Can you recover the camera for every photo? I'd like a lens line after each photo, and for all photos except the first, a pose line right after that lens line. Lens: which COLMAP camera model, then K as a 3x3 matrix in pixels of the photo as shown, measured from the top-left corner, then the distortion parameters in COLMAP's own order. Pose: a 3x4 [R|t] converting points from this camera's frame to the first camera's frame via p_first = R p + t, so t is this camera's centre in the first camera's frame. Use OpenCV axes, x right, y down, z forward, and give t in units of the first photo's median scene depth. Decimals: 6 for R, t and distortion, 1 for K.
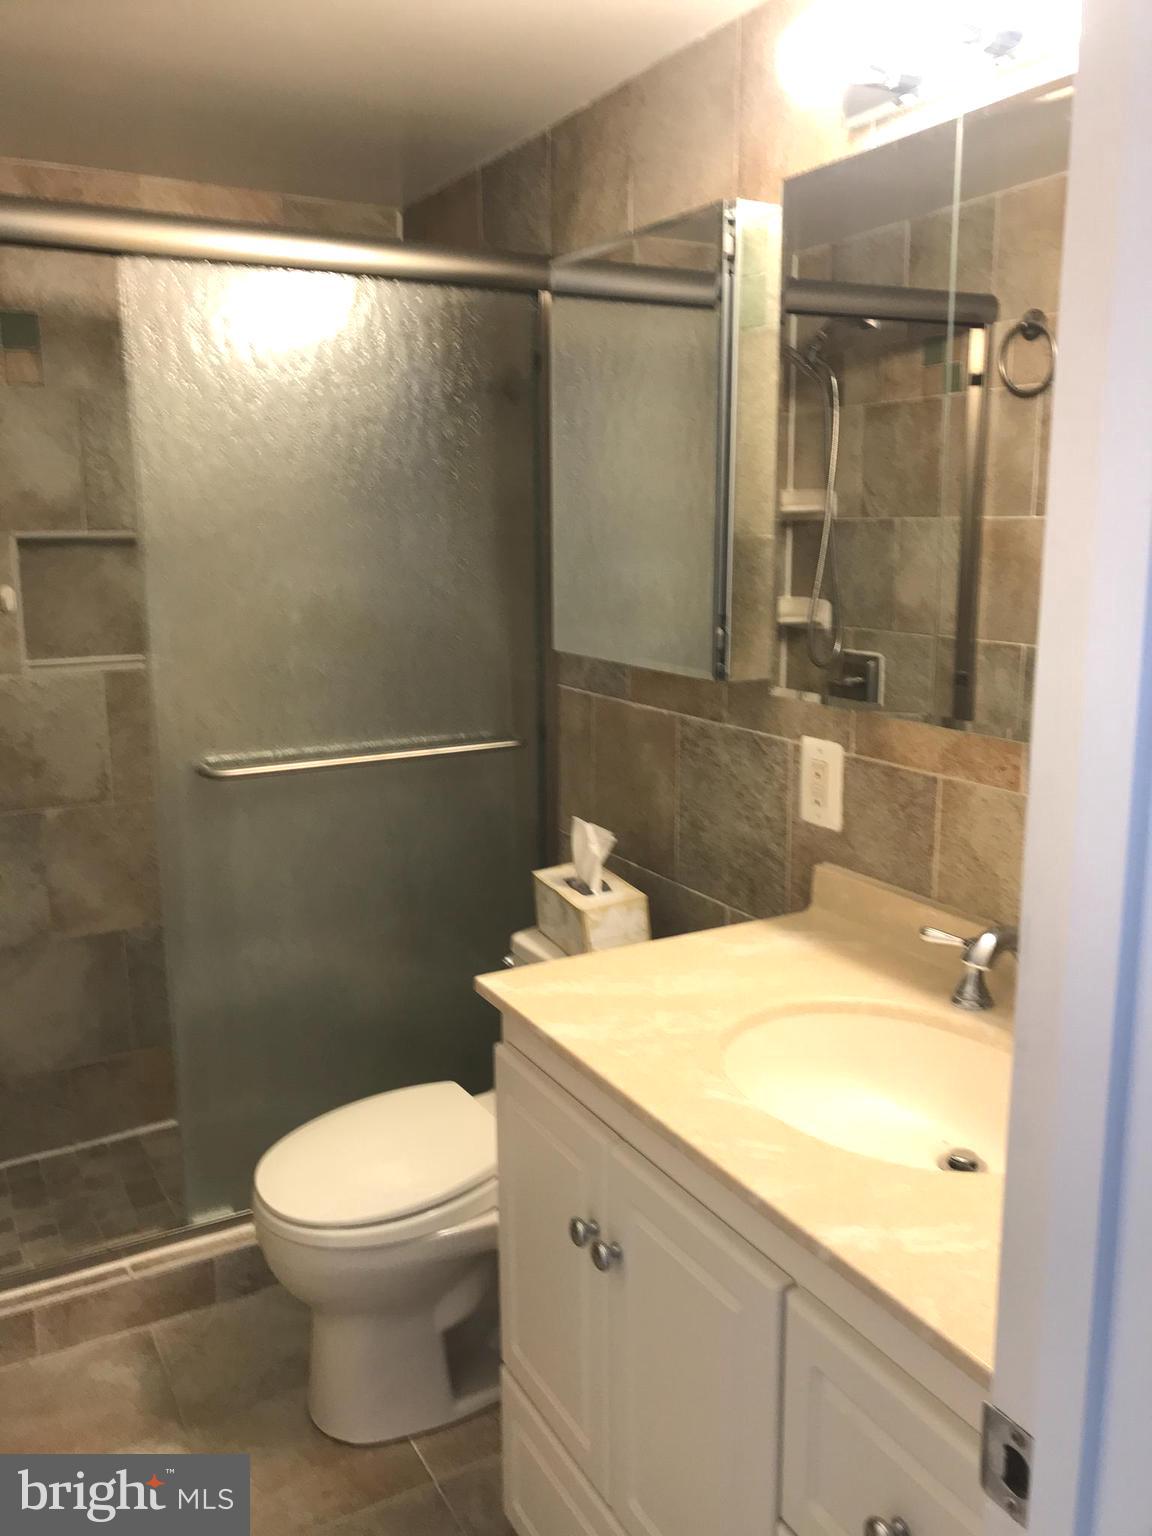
lens RADIAL K [[1266.8, 0, 578.3], [0, 1266.8, 764.2], [0, 0, 1]] dist [0.050650, -0.051303]
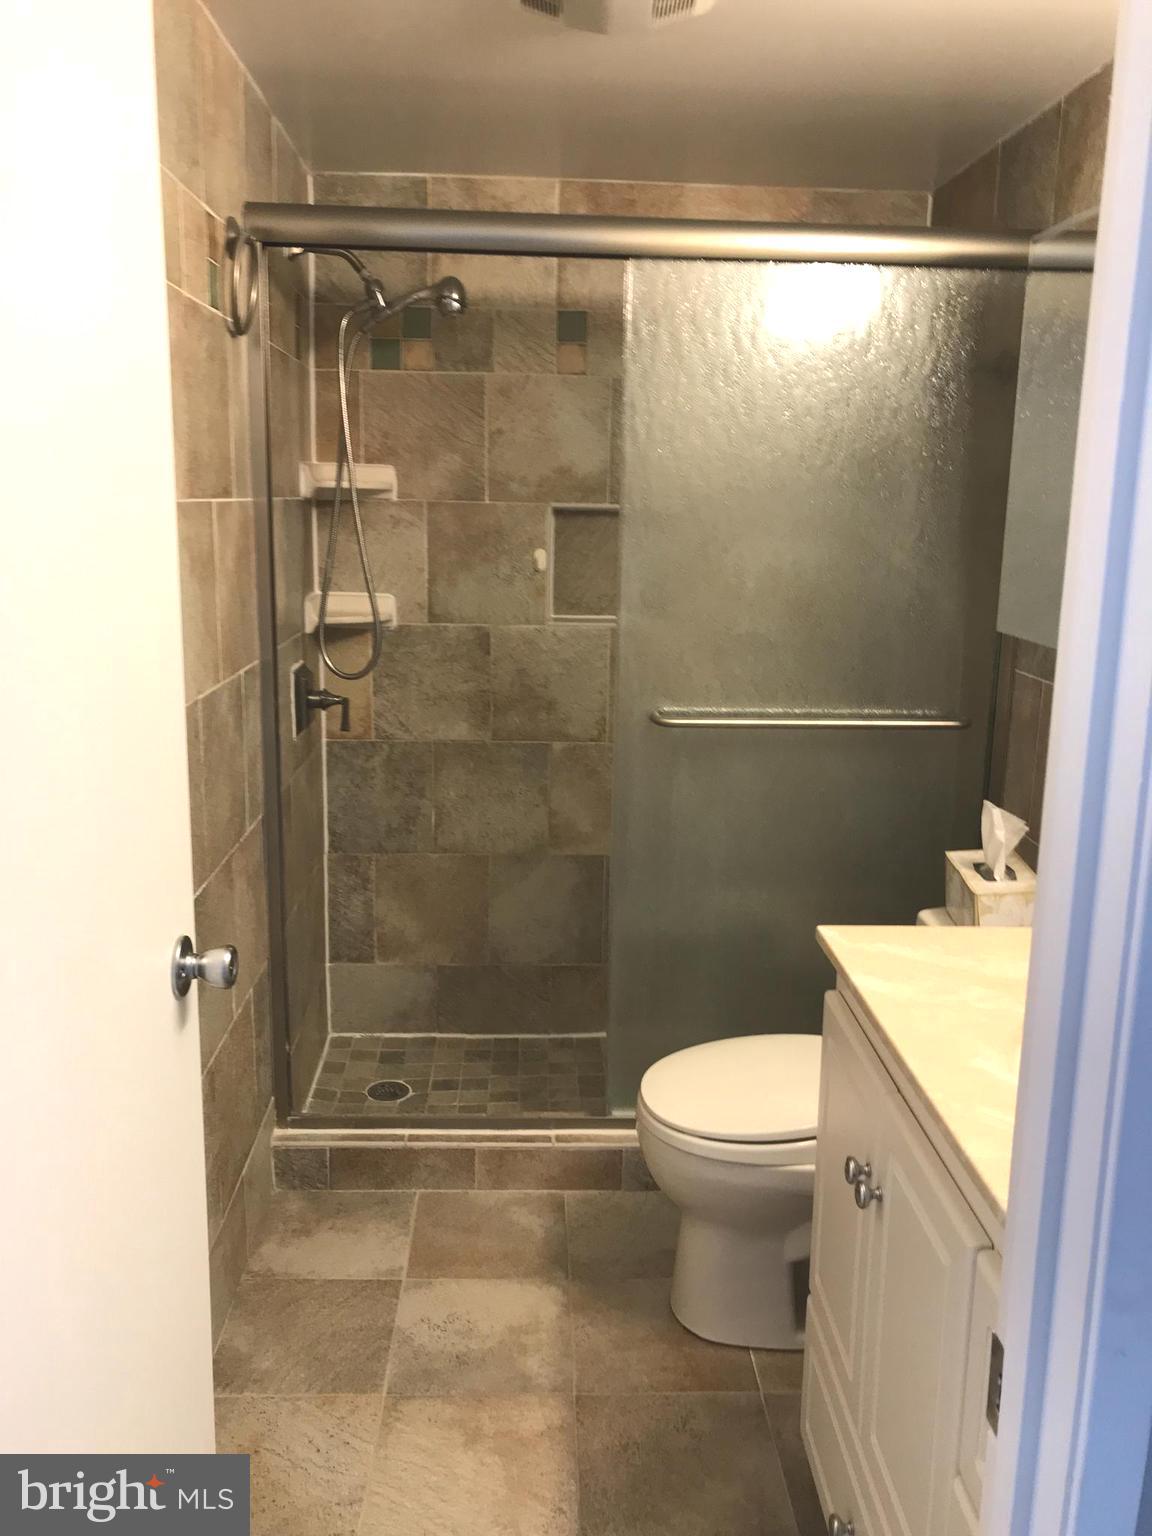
lens RADIAL K [[1255.7, 0, 580.0], [0, 1255.7, 768.6], [0, 0, 1]] dist [0.044674, -0.008528]
pose [[0.896044, 0.120440, -0.427316, 0.122501], [-0.113205, 0.992666, 0.042403, 0.009839], [0.429289, 0.010379, 0.903108, -0.029024]]
